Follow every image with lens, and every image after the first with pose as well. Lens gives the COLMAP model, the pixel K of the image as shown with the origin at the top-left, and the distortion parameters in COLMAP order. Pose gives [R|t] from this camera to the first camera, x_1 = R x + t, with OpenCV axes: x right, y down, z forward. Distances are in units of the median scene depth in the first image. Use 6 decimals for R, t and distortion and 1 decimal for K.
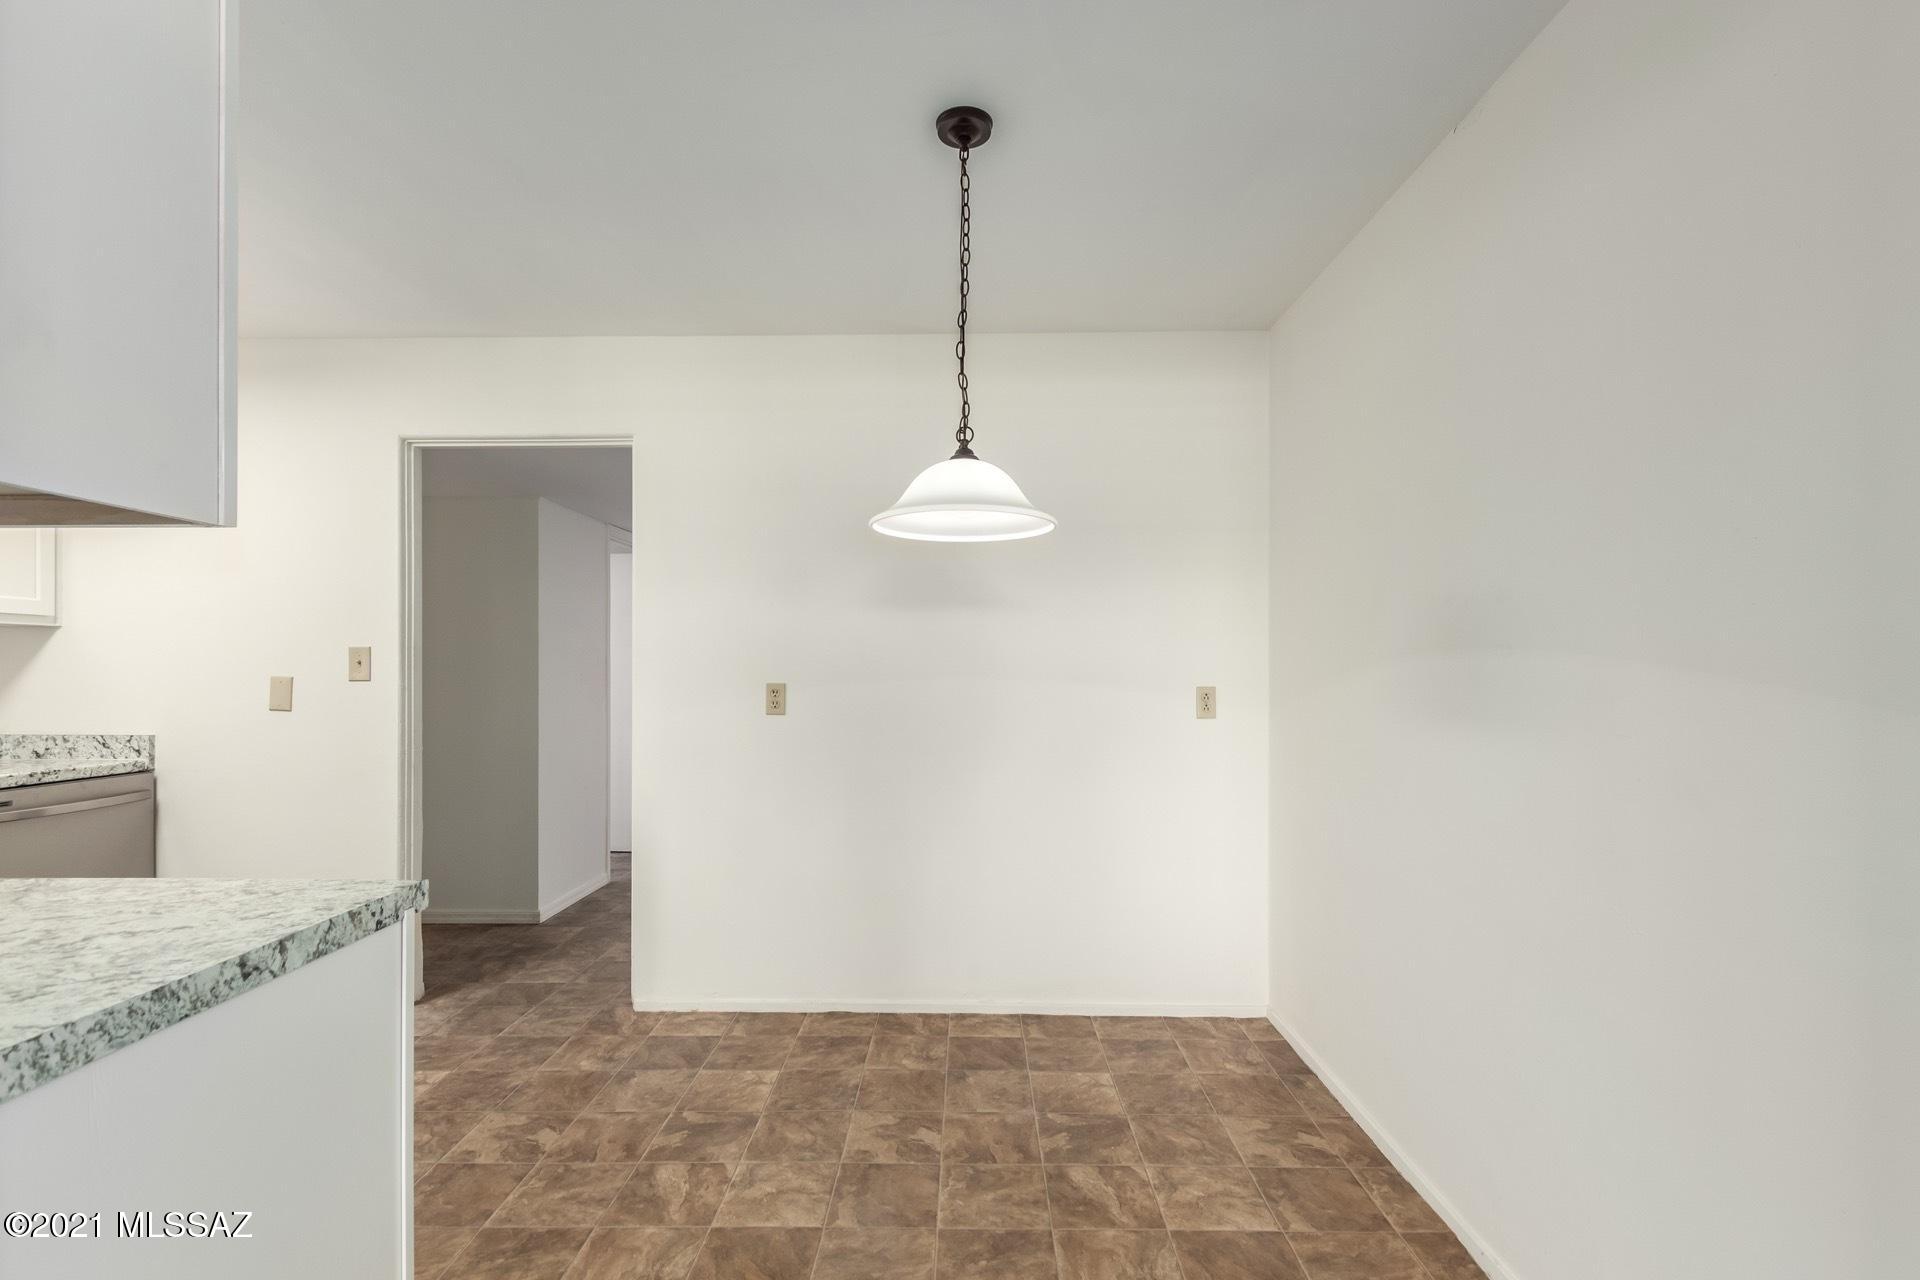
lens RADIAL K [[873.8, 0, 953.6], [0, 873.8, 645.0], [0, 0, 1]] dist [0.005649, -0.002179]
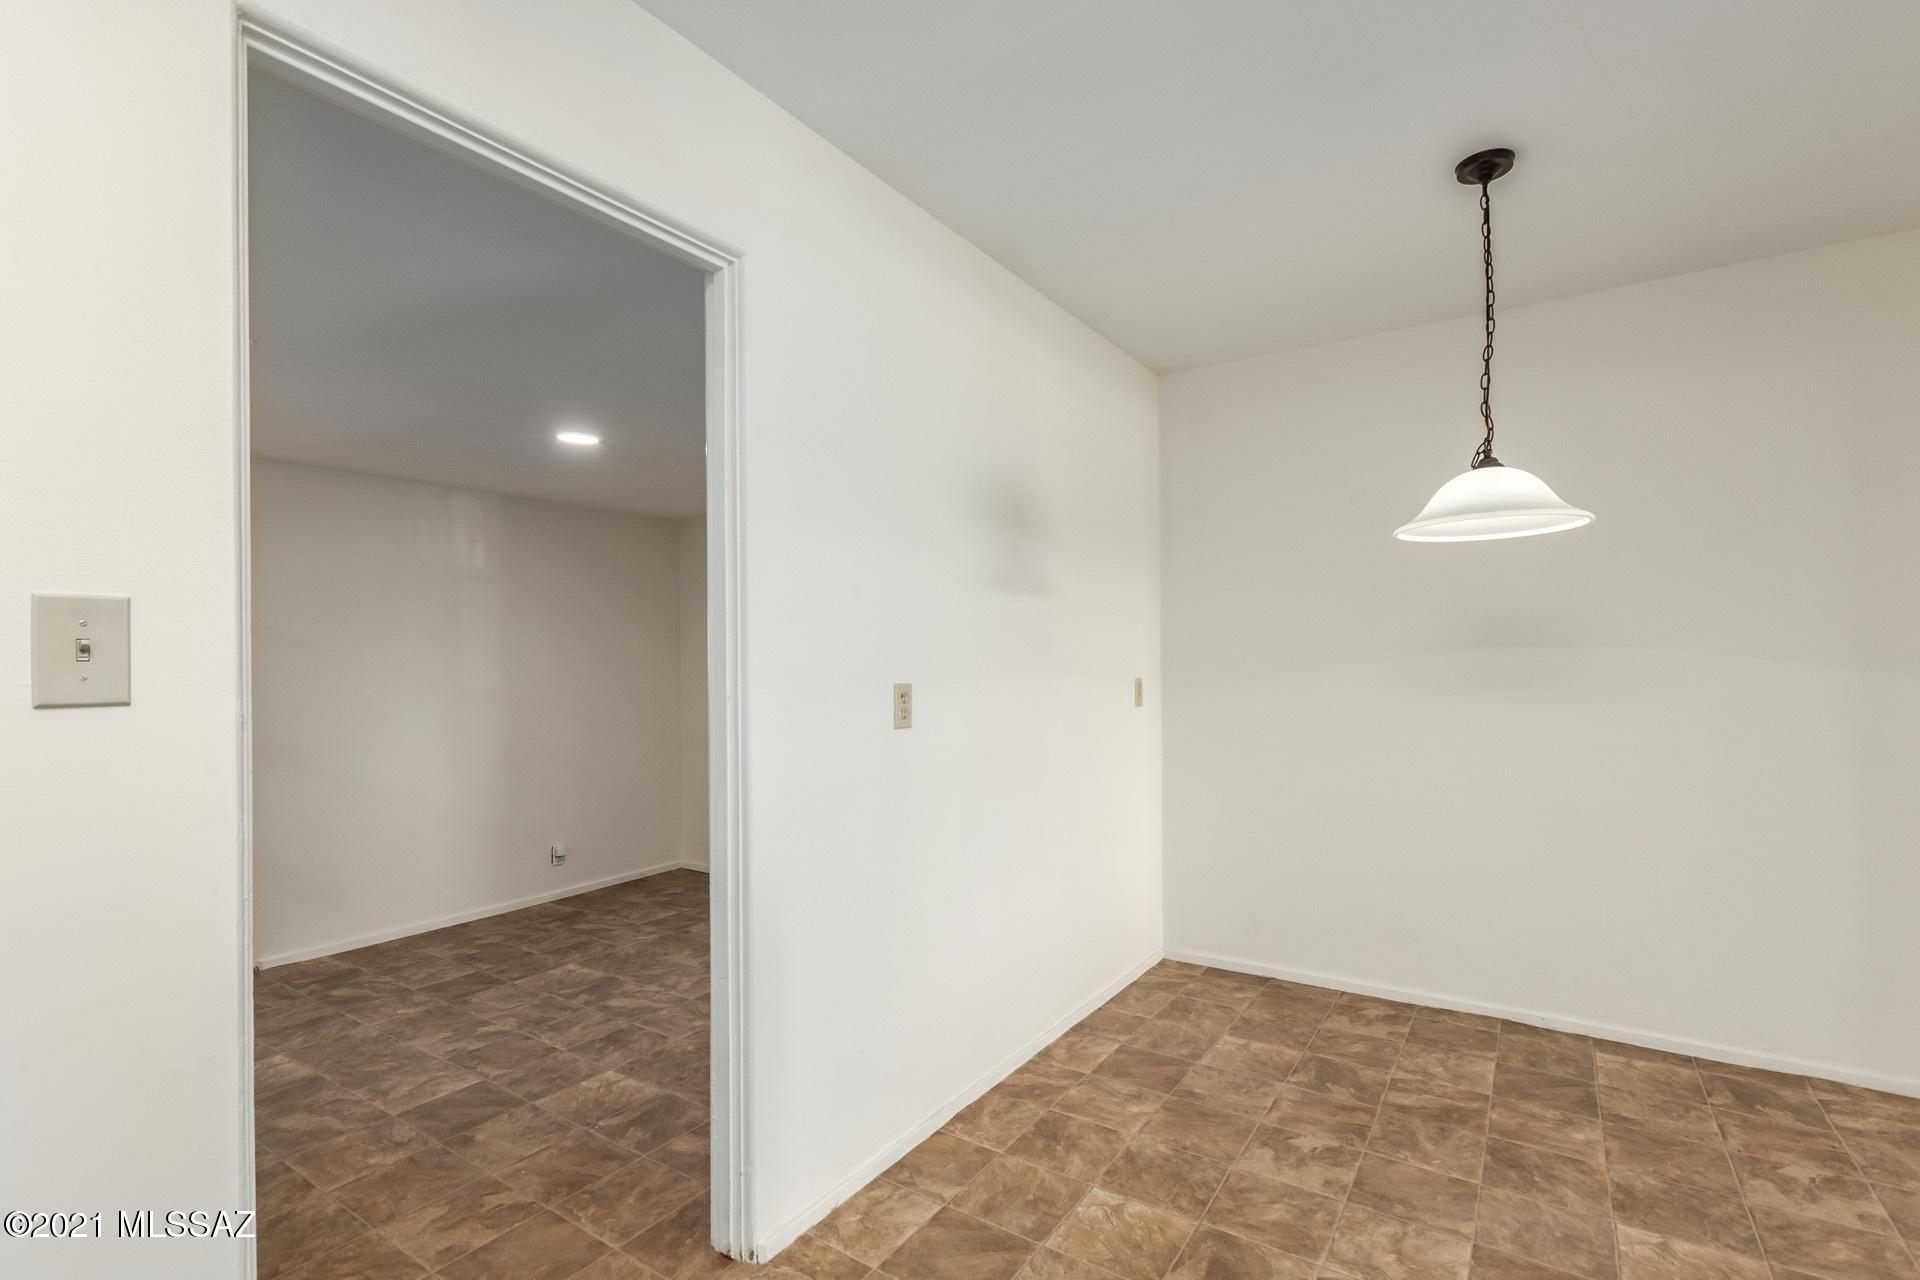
lens RADIAL K [[873.8, 0, 918.8], [0, 873.8, 636.0], [0, 0, 1]] dist [0.005649, -0.002179]
pose [[0.577685, 0.021331, 0.815981, -0.902871], [0.011901, 0.999332, -0.034549, 0.036004], [-0.816173, 0.029669, 0.577046, 0.666935]]
